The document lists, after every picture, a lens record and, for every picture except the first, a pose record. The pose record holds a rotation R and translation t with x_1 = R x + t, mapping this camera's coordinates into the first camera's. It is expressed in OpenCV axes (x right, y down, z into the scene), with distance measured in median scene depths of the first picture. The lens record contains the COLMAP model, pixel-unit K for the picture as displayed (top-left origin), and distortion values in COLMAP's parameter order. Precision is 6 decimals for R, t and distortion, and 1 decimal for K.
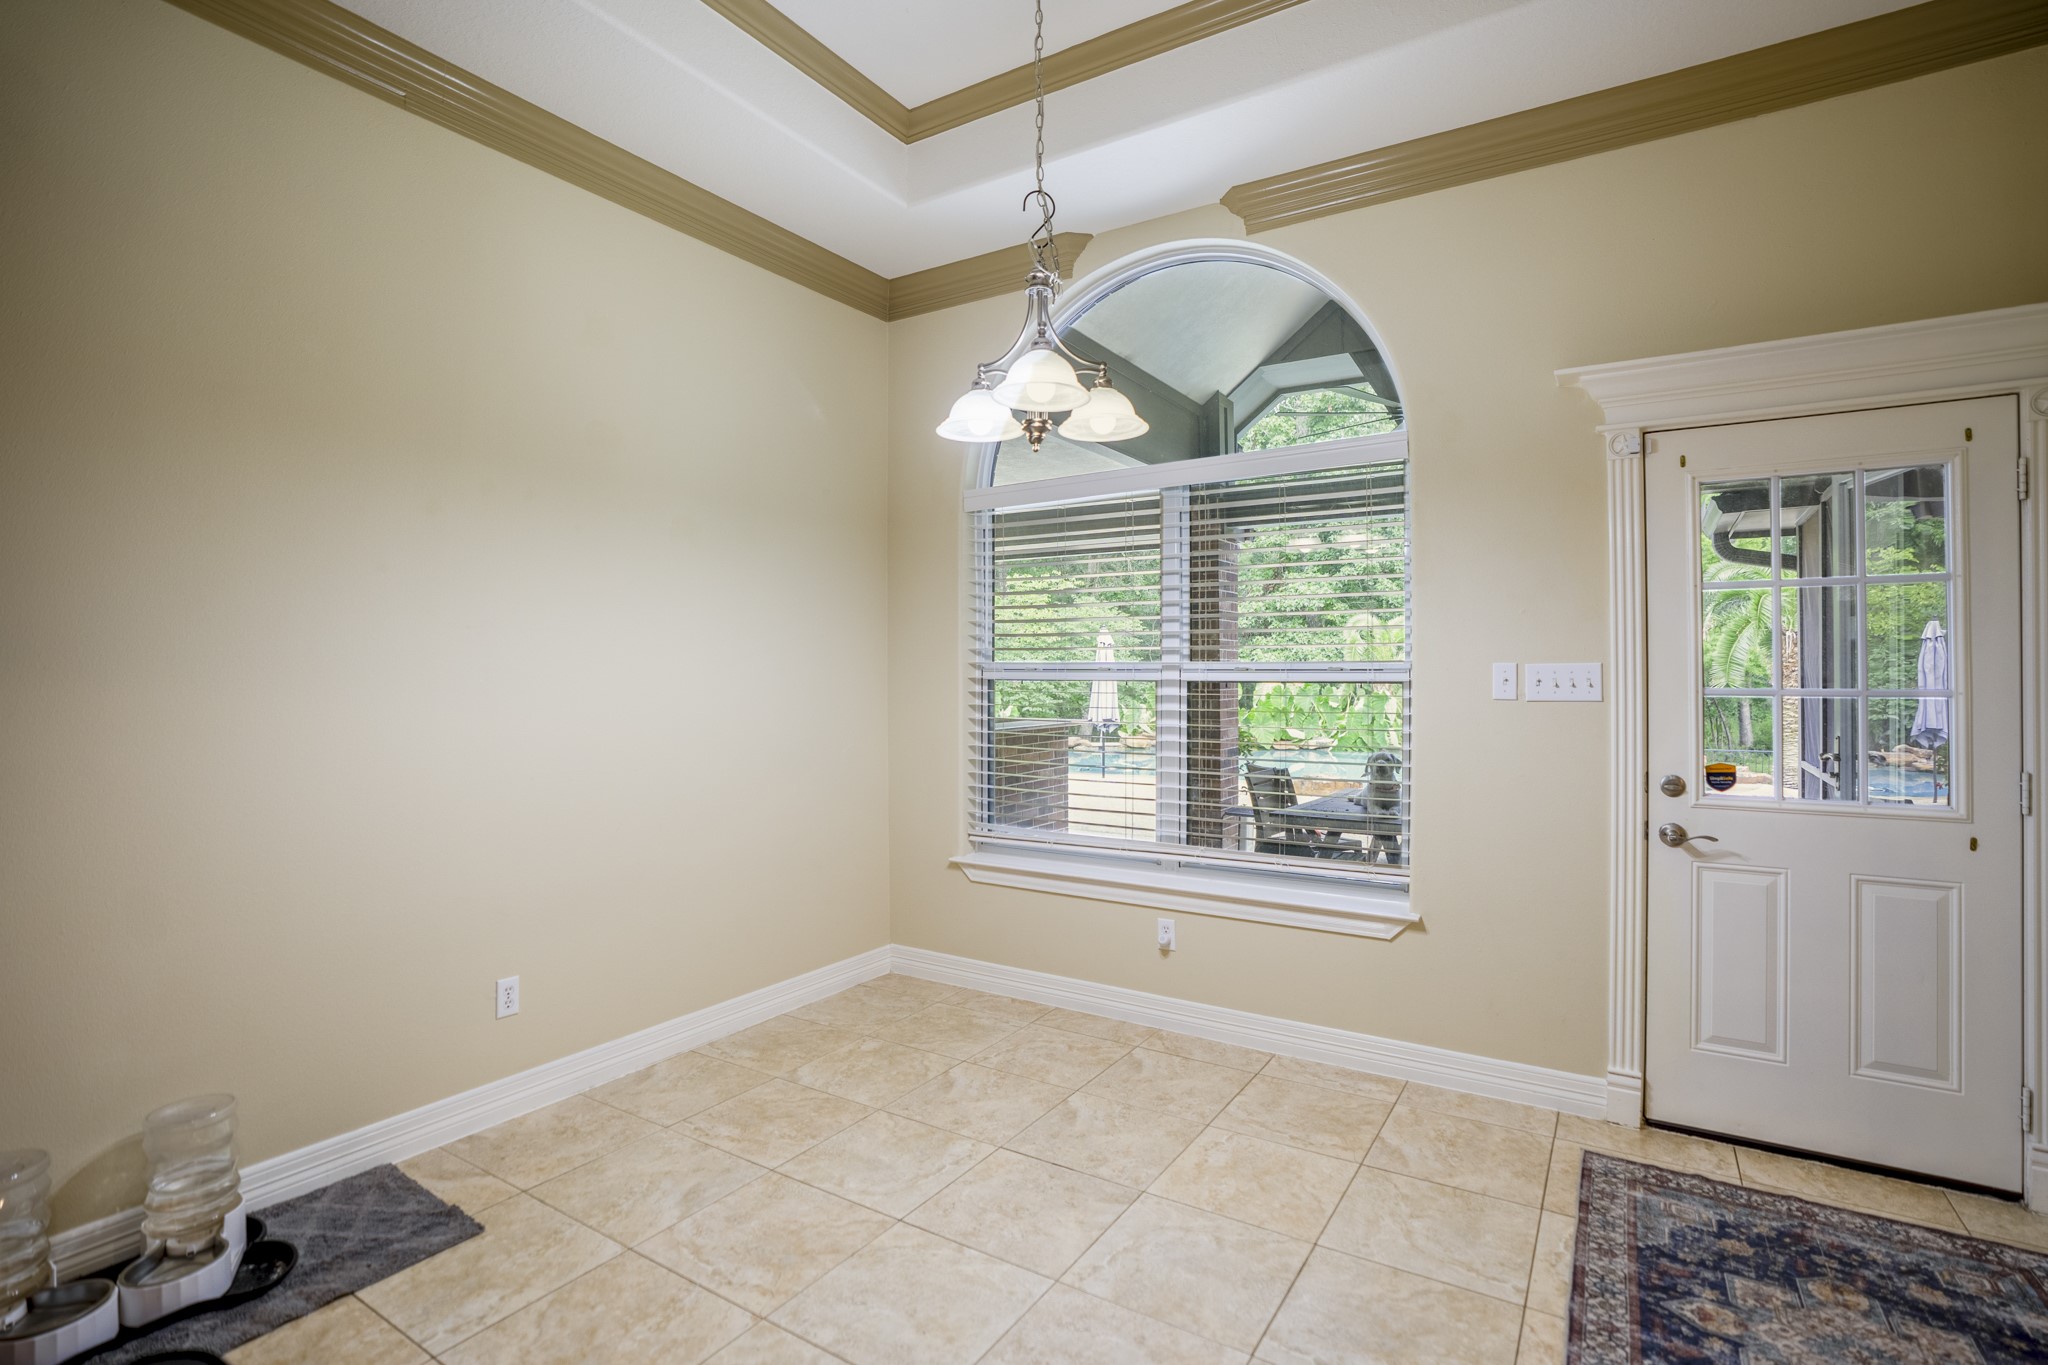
lens RADIAL K [[967.0, 0, 1055.0], [0, 967.0, 659.8], [0, 0, 1]] dist [-0.057471, 0.018370]
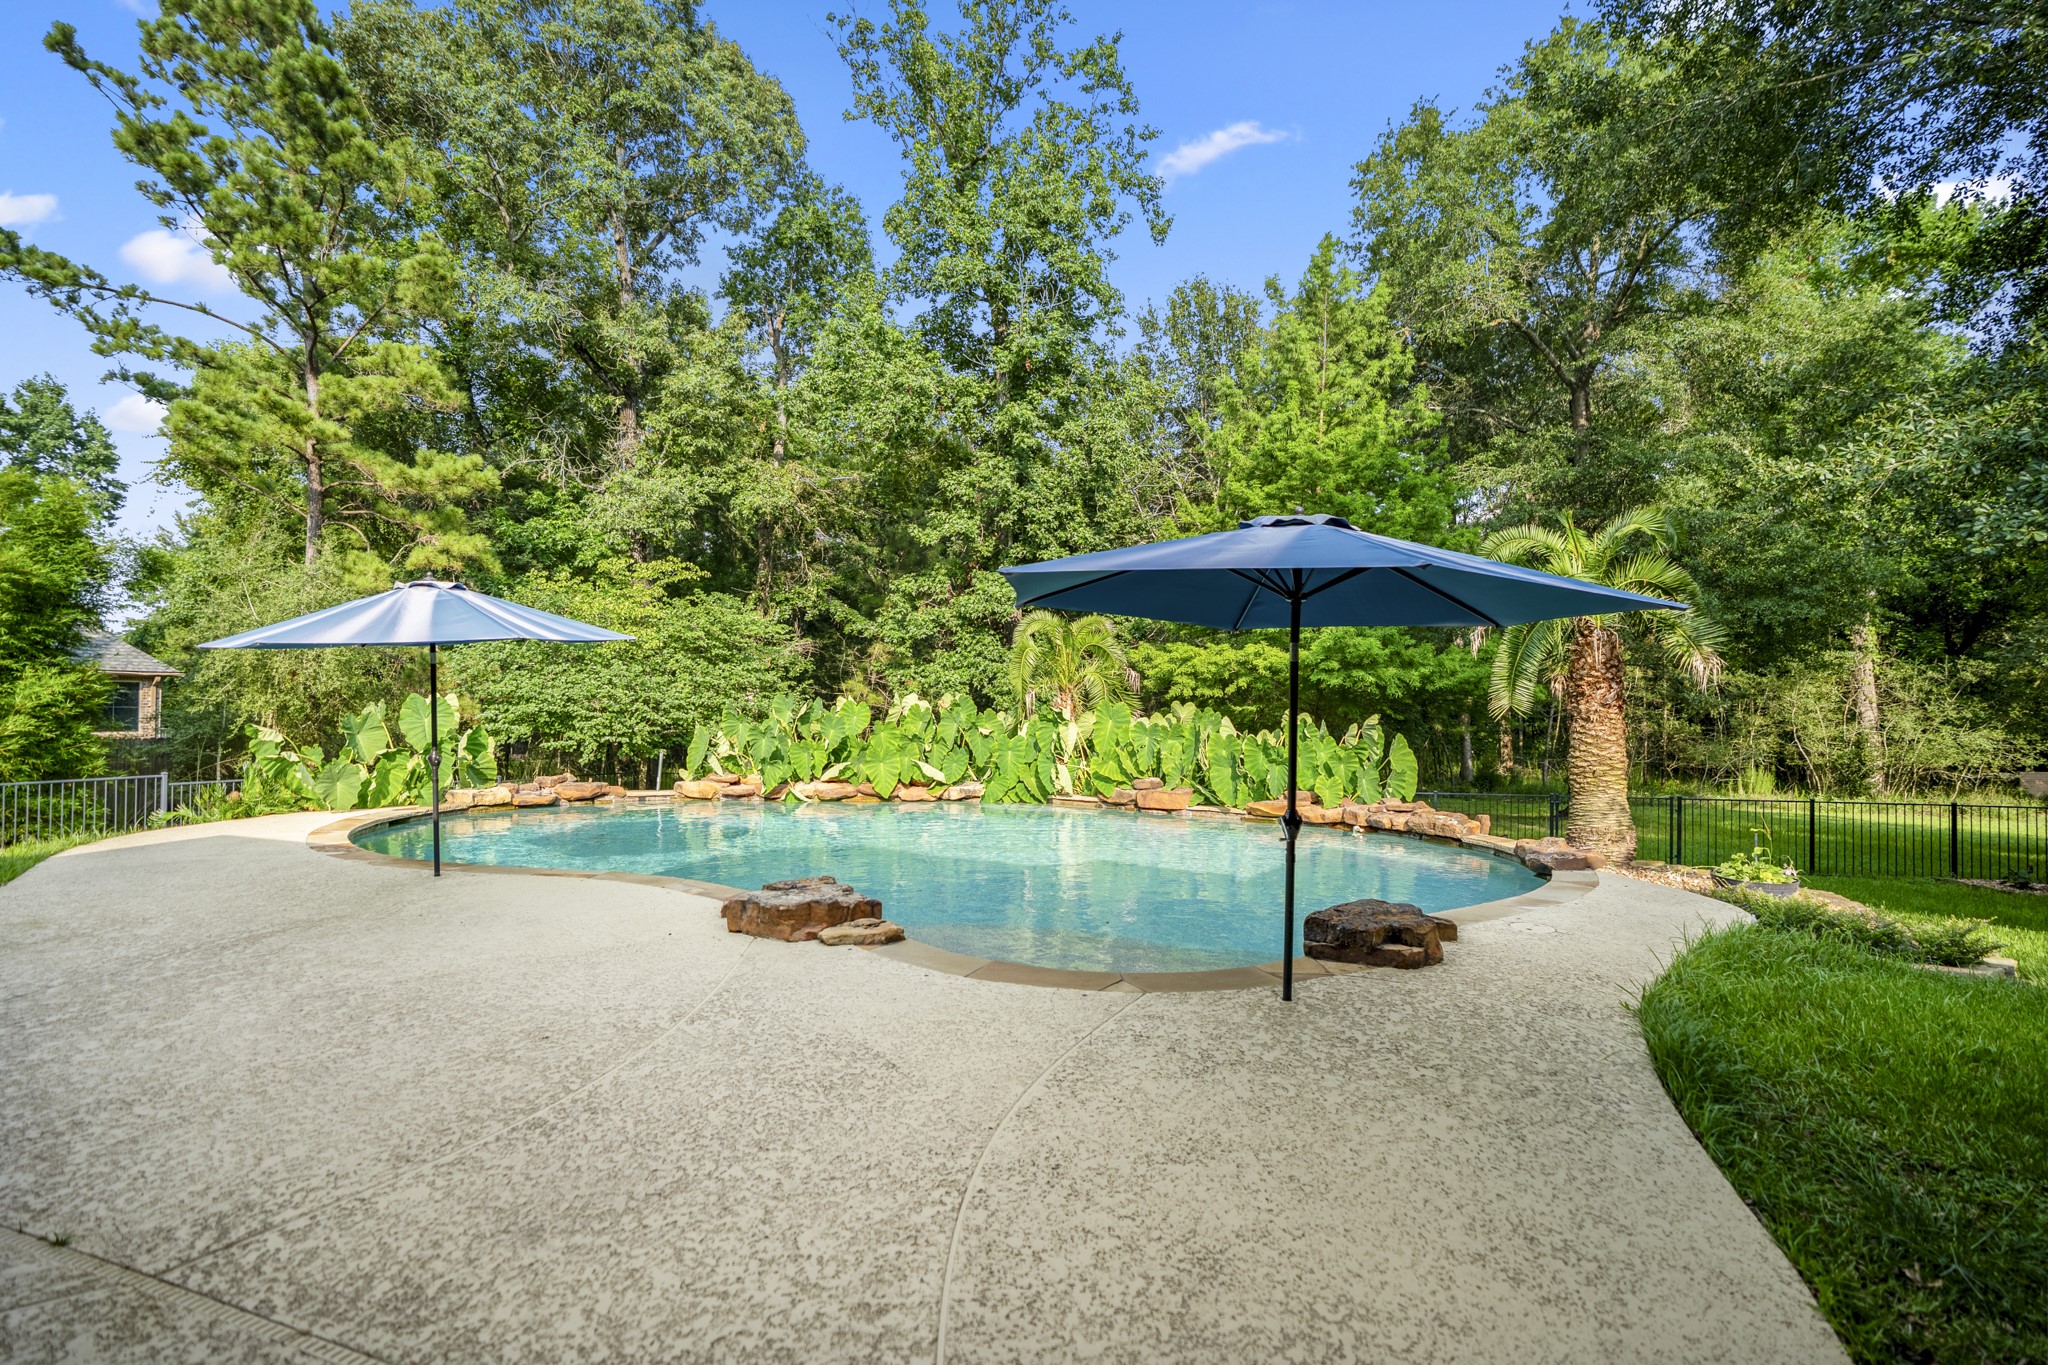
lens RADIAL K [[967.0, 0, 1017.3], [0, 967.0, 660.1], [0, 0, 1]] dist [-0.057471, 0.018370]
pose [[0.978913, 0.022387, 0.203048, 1.011466], [-0.016330, 0.999372, -0.031458, 0.085127], [-0.203625, 0.027478, 0.978663, 1.833156]]
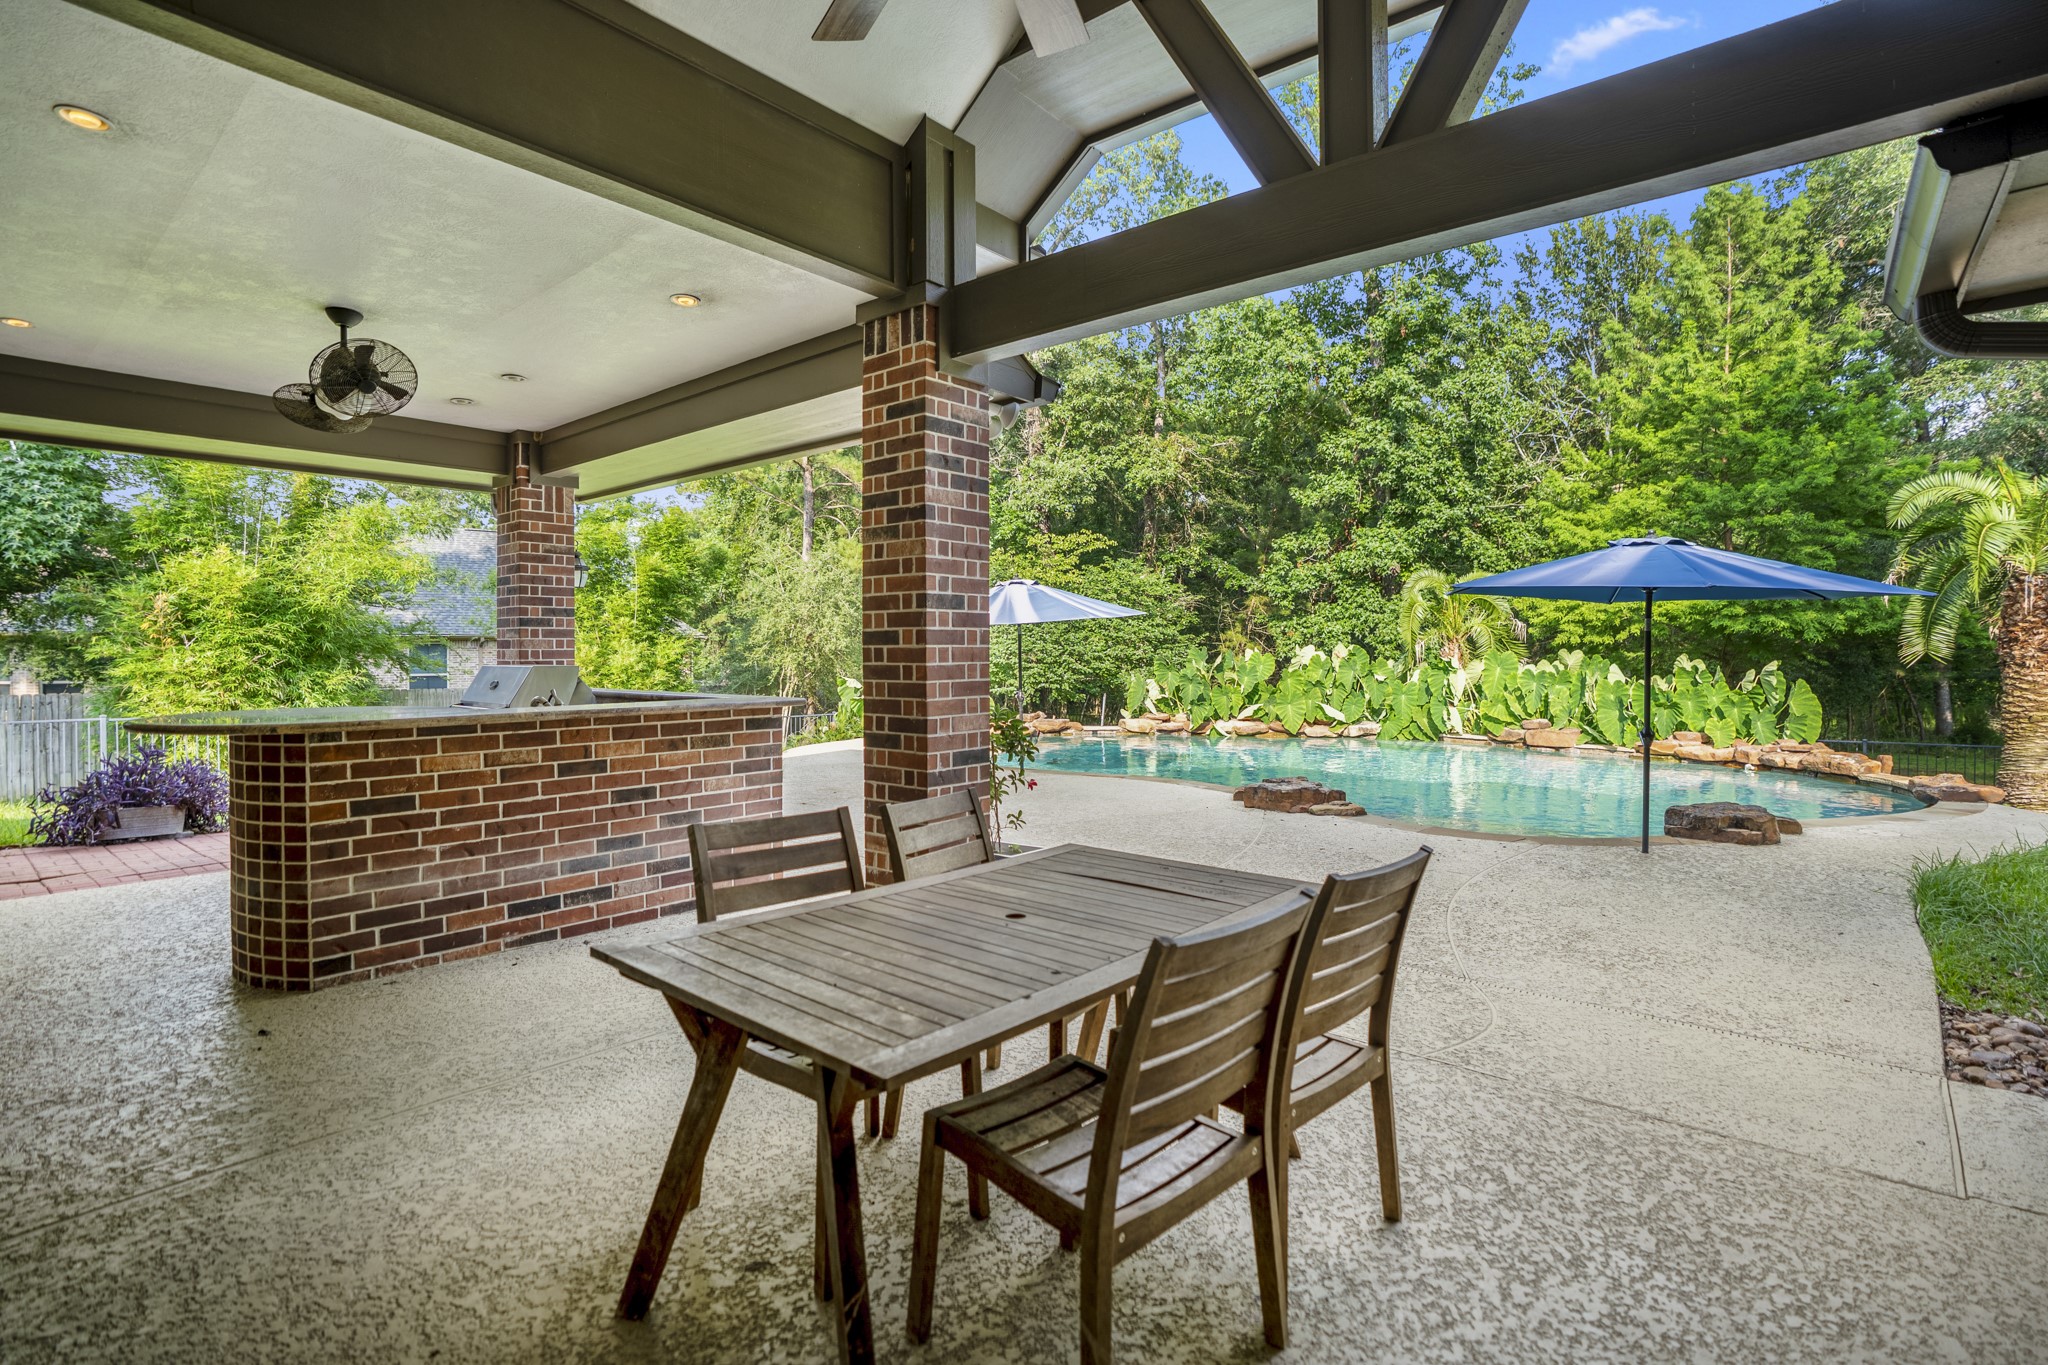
lens RADIAL K [[967.0, 0, 1023.6], [0, 967.0, 646.1], [0, 0, 1]] dist [-0.057471, 0.018370]
pose [[0.989081, 0.001049, -0.147368, 0.669134], [0.000730, 0.999928, 0.012016, 0.046923], [0.147370, -0.011993, 0.989009, 0.950087]]
